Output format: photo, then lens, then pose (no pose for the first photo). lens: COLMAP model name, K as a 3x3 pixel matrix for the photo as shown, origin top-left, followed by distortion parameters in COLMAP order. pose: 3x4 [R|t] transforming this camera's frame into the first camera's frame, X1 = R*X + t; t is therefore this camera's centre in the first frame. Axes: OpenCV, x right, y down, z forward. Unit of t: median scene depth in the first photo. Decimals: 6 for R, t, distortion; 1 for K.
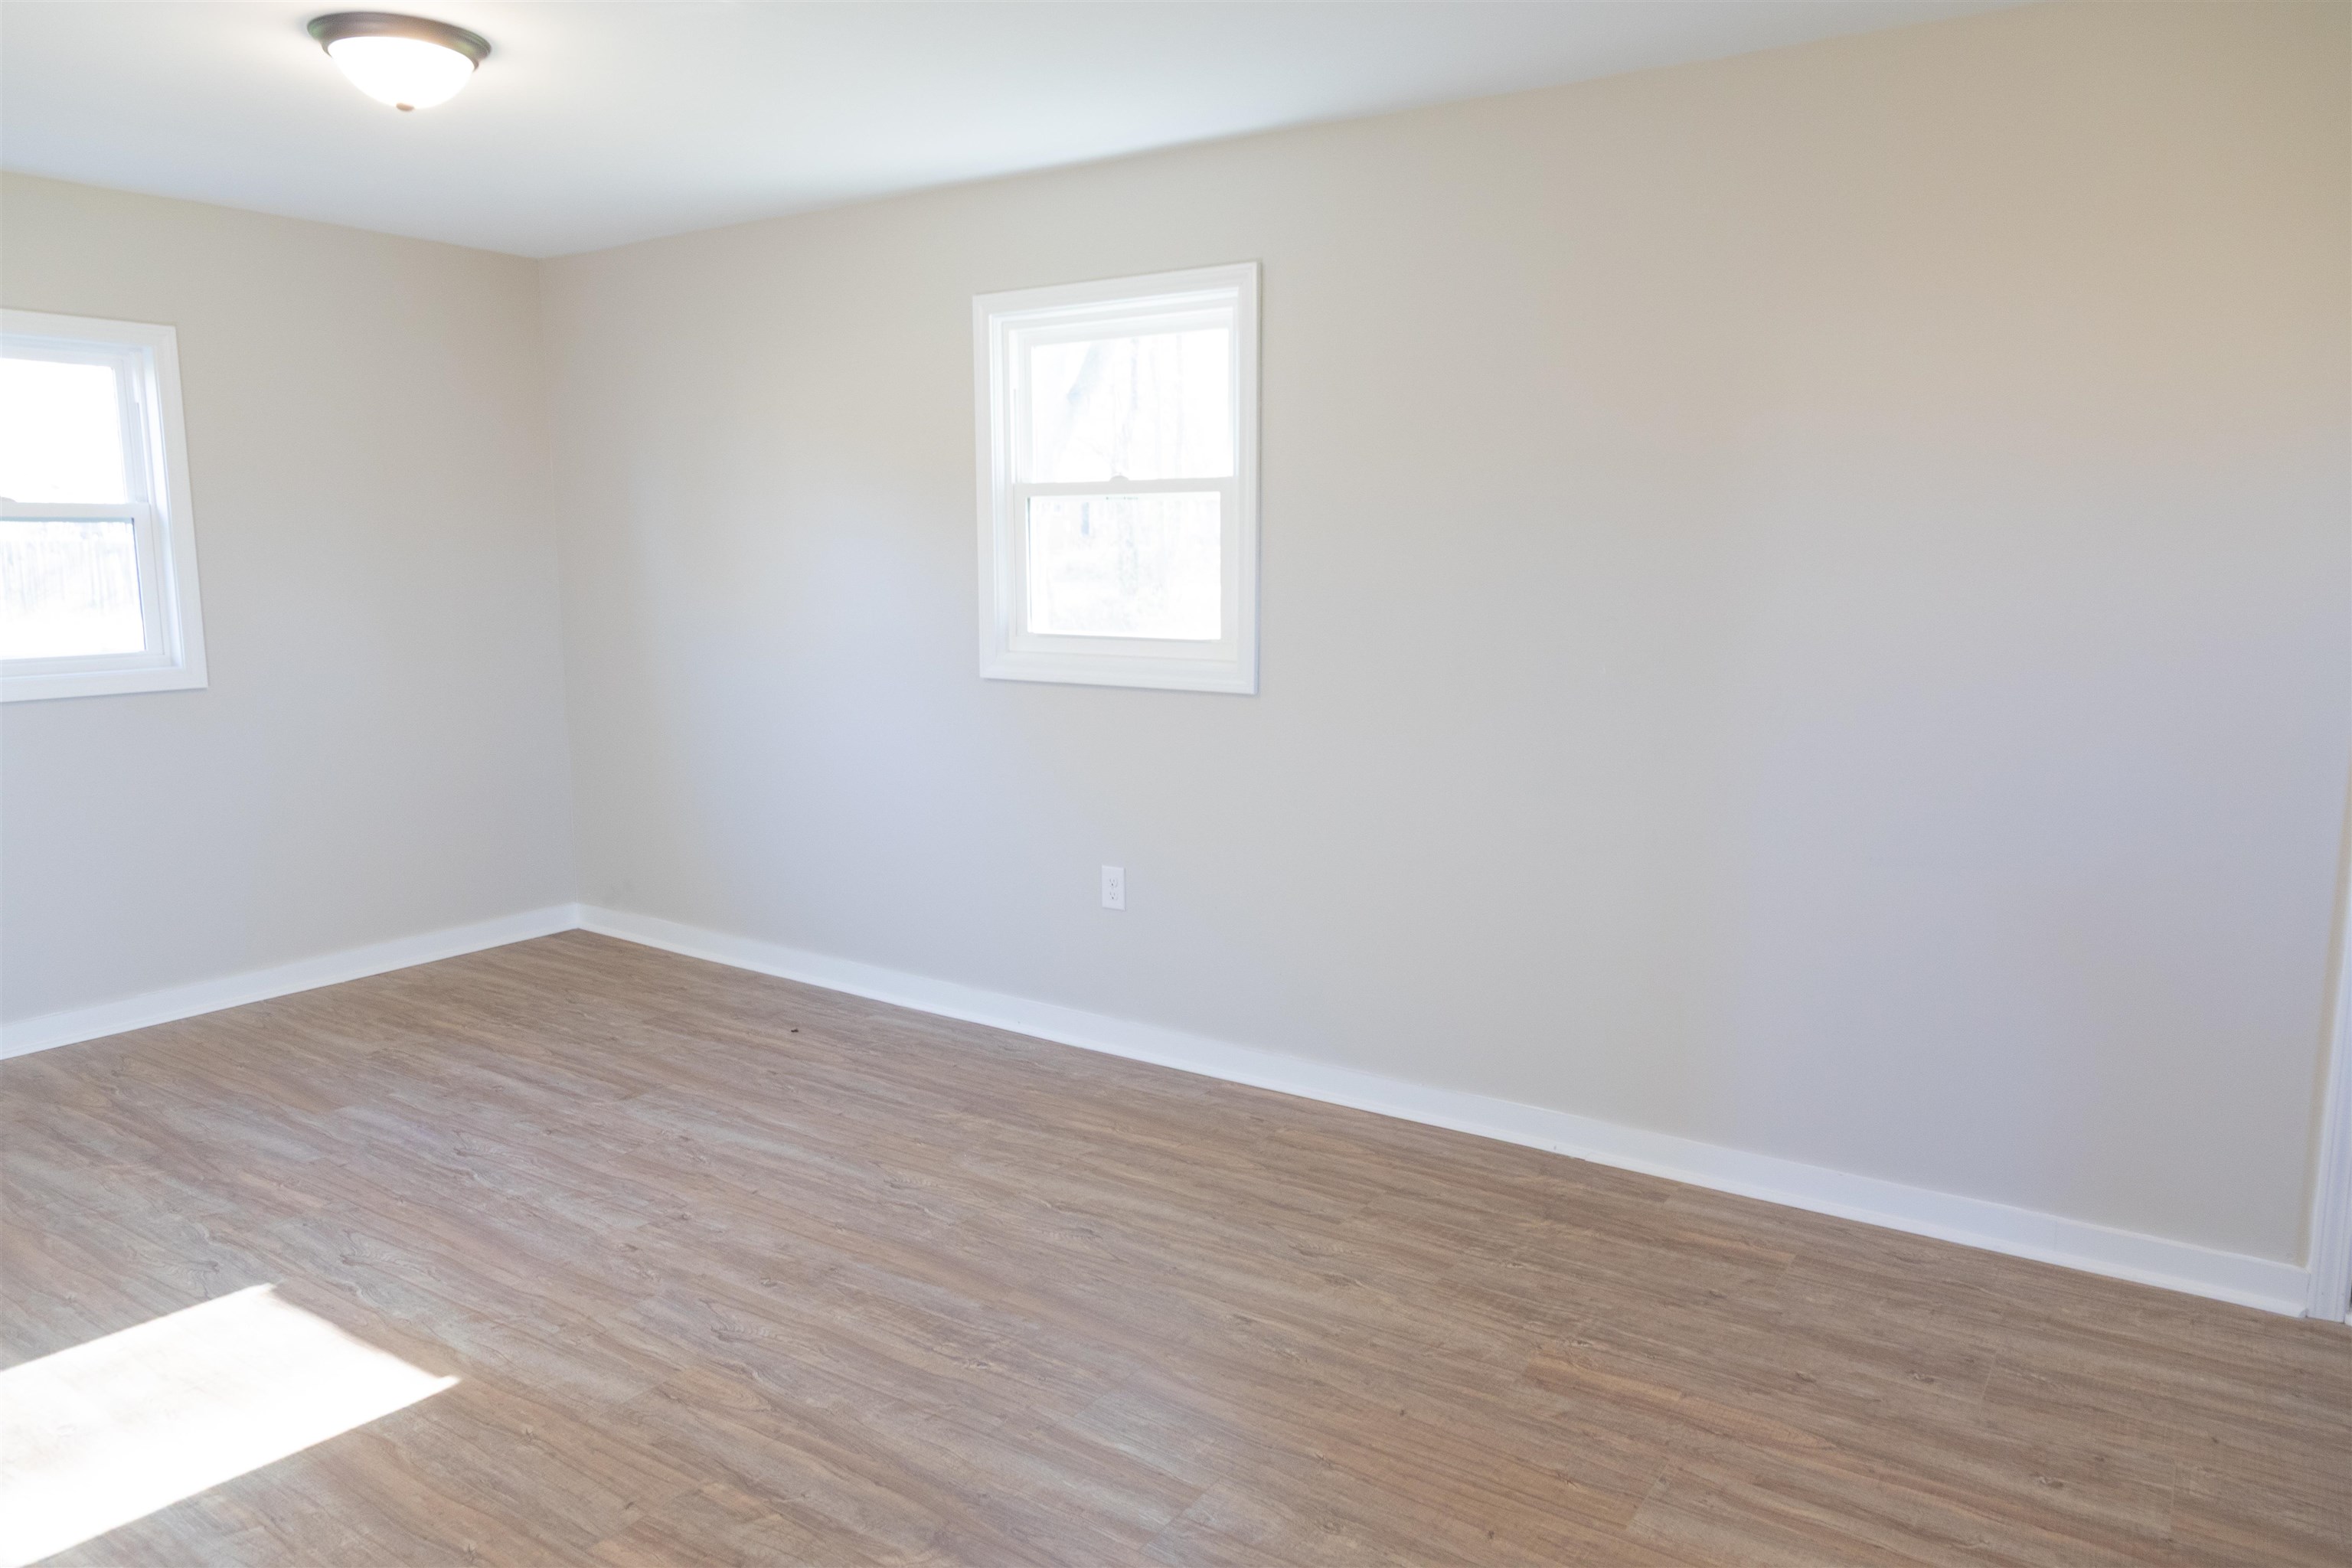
lens RADIAL K [[1594.2, 0, 1181.4], [0, 1594.2, 790.6], [0, 0, 1]] dist [-0.006251, -0.002430]
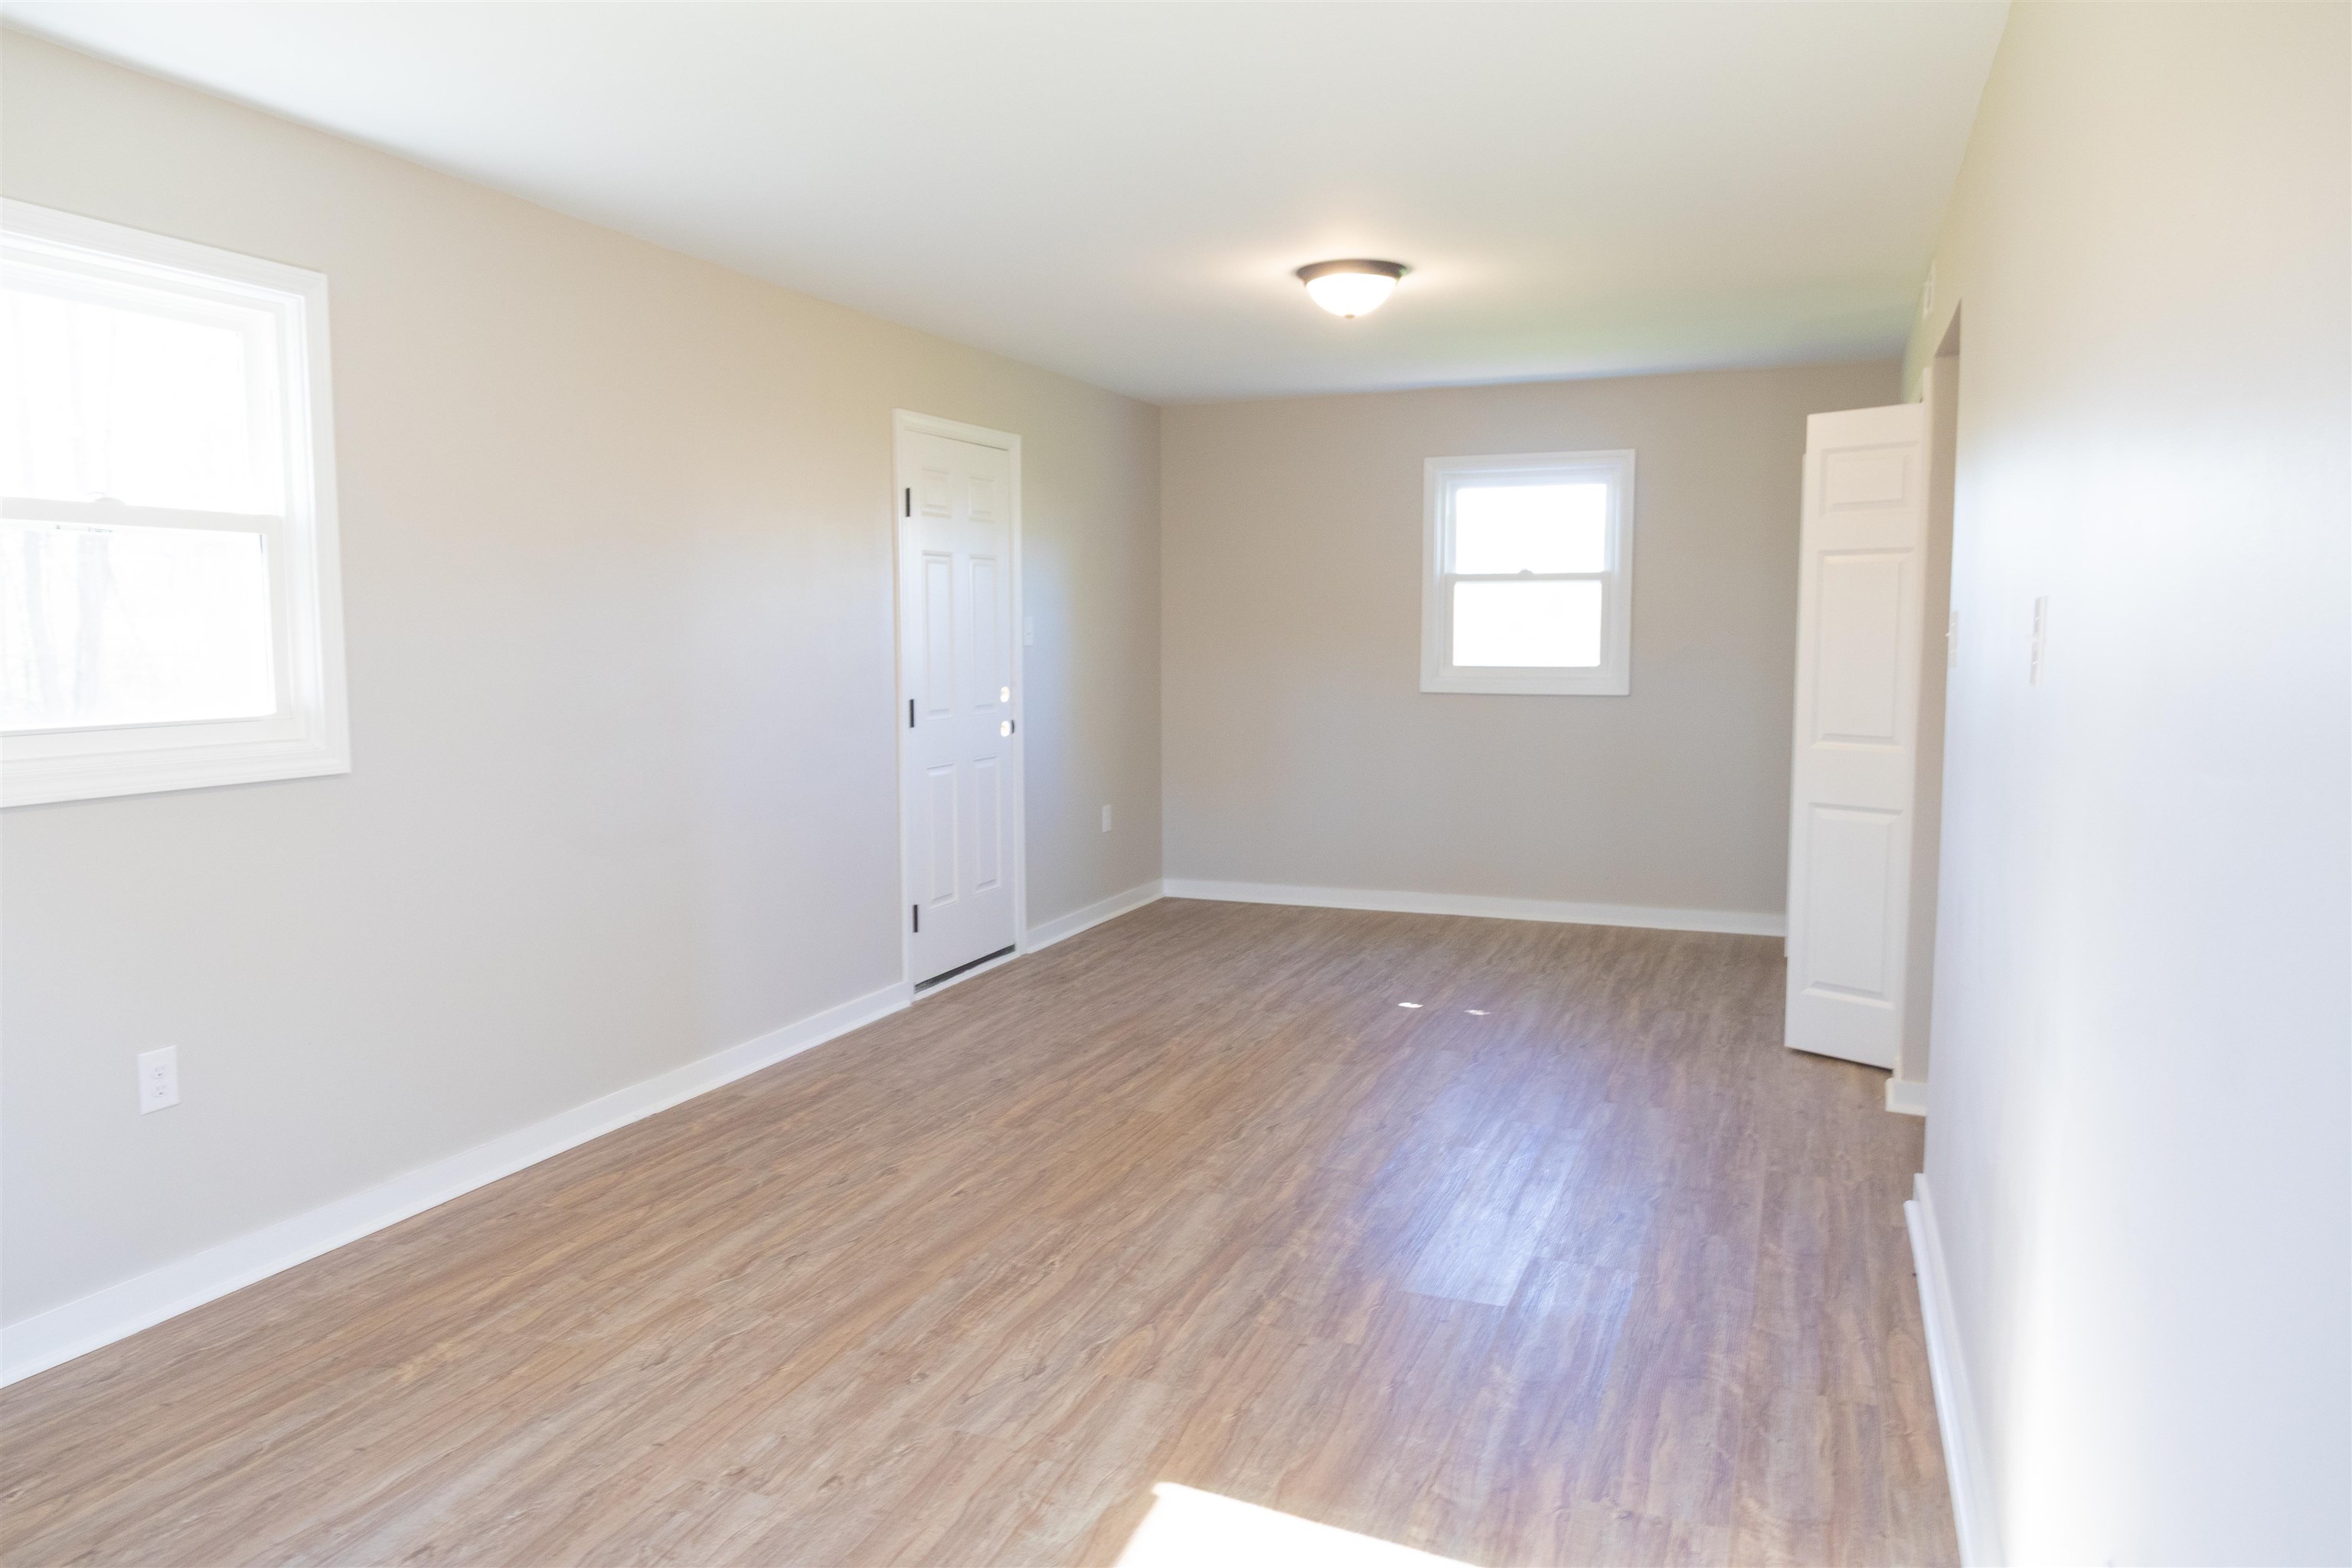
lens RADIAL K [[1594.2, 0, 1174.5], [0, 1594.2, 781.8], [0, 0, 1]] dist [-0.006251, -0.002430]
pose [[-0.231296, -0.091993, 0.968524, -1.041029], [0.146465, 0.980881, 0.128145, -0.118055], [-0.961795, 0.171494, -0.213400, 0.886081]]
